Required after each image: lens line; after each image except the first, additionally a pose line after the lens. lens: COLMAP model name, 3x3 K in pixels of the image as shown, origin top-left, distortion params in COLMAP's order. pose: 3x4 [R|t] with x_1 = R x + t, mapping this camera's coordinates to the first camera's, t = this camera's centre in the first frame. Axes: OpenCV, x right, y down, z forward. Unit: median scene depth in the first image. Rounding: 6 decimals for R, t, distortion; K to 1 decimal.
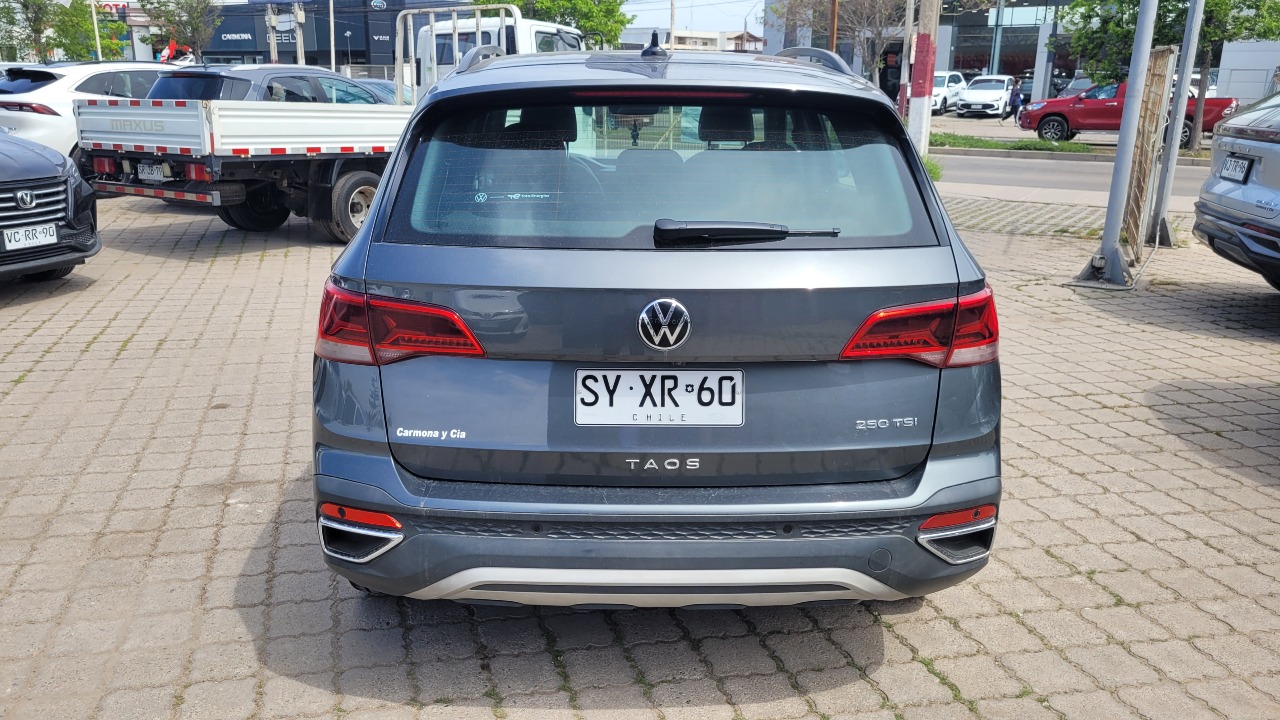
lens RADIAL K [[979.3, 0, 620.6], [0, 979.3, 367.4], [0, 0, 1]] dist [0.038662, -0.030043]
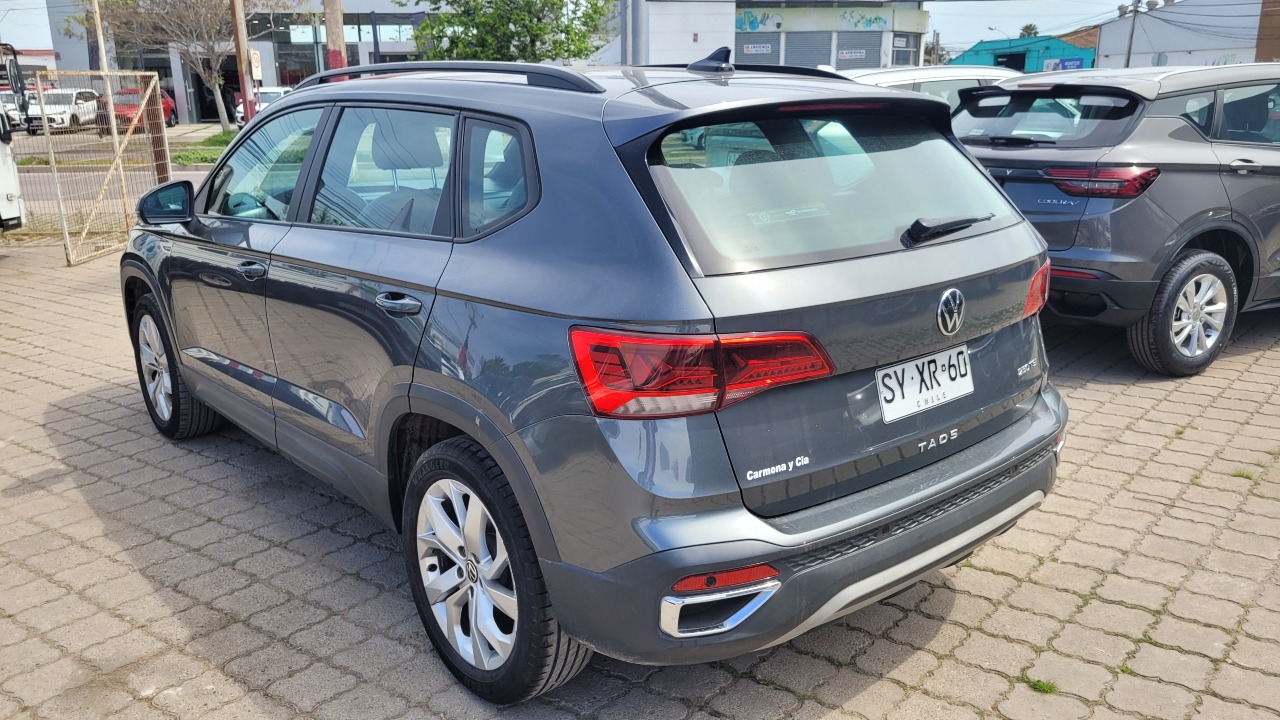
lens RADIAL K [[979.3, 0, 632.0], [0, 979.3, 362.4], [0, 0, 1]] dist [0.038662, -0.030043]
pose [[0.770303, -0.186564, 0.609776, -0.869127], [0.198341, 0.978910, 0.048947, -0.107991], [-0.606048, 0.083239, 0.791061, 0.331608]]
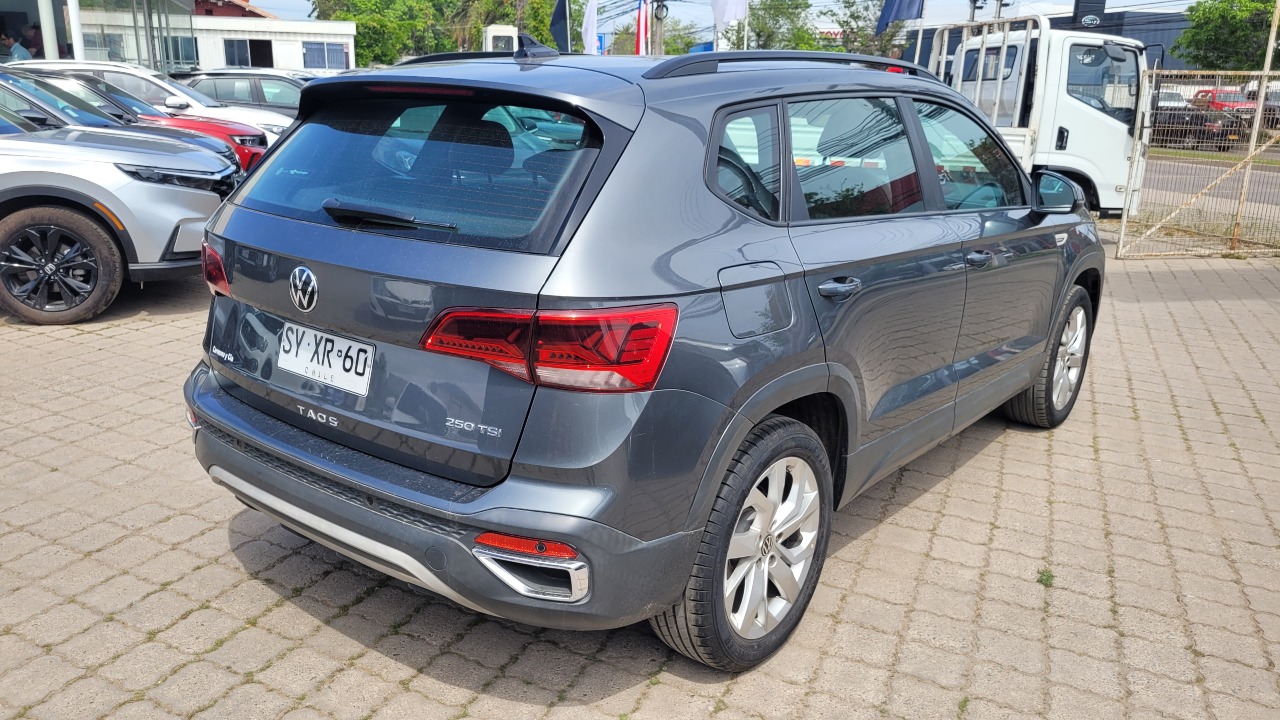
lens RADIAL K [[979.3, 0, 617.5], [0, 979.3, 378.0], [0, 0, 1]] dist [0.038662, -0.030043]
pose [[0.766267, 0.191391, -0.613355, 0.987673], [-0.197788, 0.978513, 0.058237, -0.077503], [0.611322, 0.076689, 0.787657, 0.317908]]
